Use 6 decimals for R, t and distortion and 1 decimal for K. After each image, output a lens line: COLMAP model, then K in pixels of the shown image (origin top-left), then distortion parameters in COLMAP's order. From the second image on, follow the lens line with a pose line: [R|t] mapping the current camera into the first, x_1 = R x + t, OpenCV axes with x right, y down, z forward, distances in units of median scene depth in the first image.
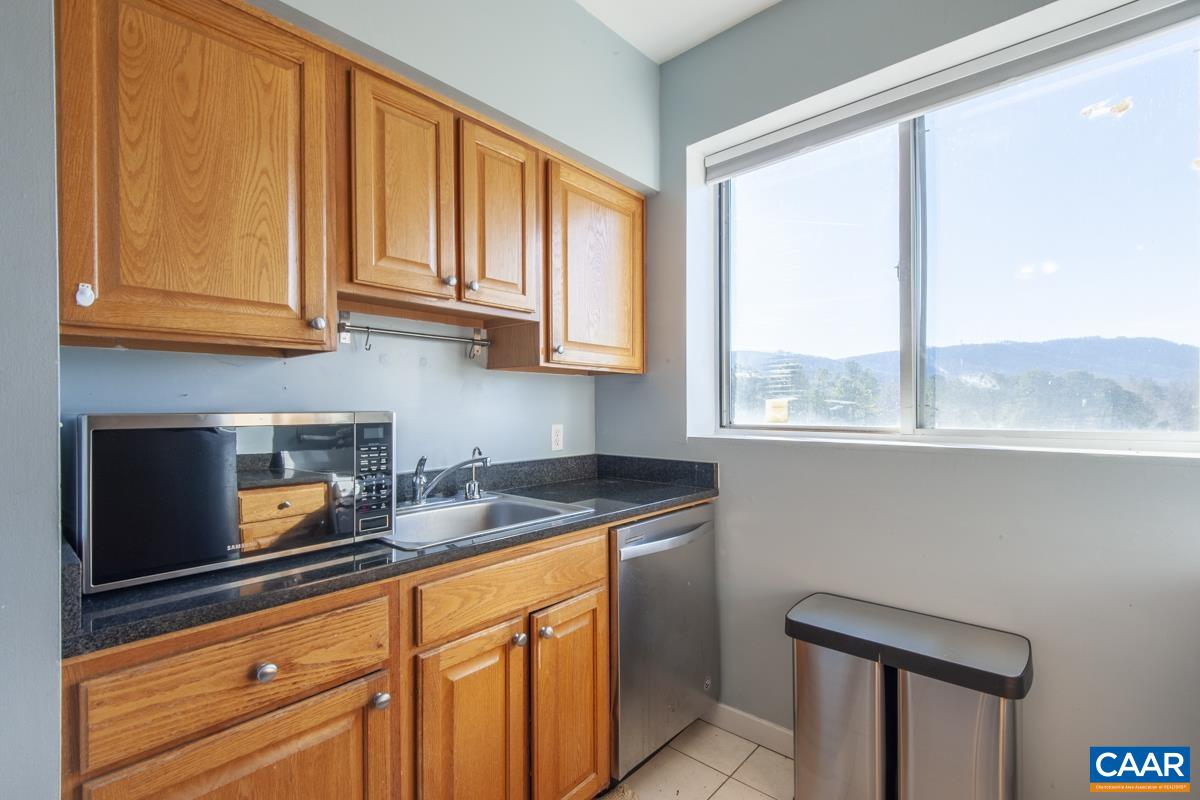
lens RADIAL K [[540.3, 0, 597.5], [0, 540.3, 408.1], [0, 0, 1]] dist [0.034701, -0.024641]
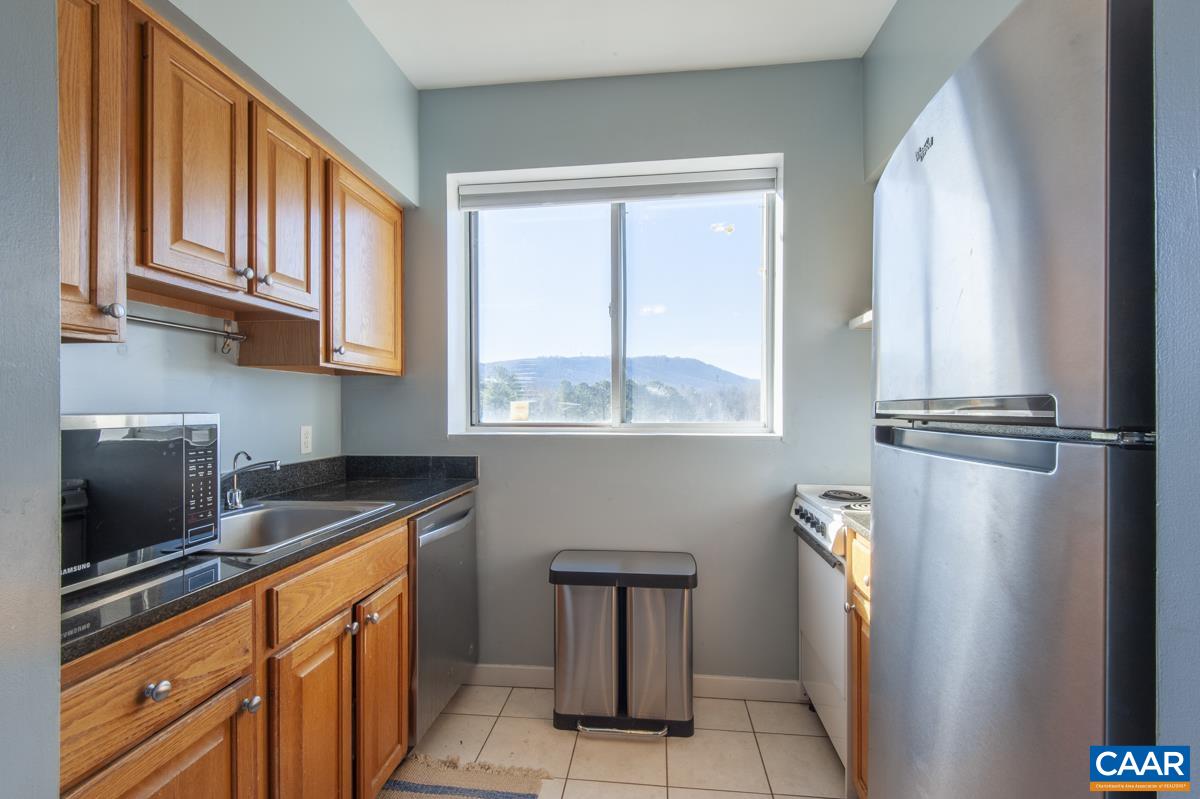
lens RADIAL K [[546.5, 0, 603.4], [0, 546.5, 406.7], [0, 0, 1]] dist [-0.000122, -0.001211]
pose [[0.807595, 0.001652, 0.589735, -0.317733], [0.000708, 0.999993, -0.003769, 0.000247], [-0.589737, 0.003462, 0.807588, -0.120288]]
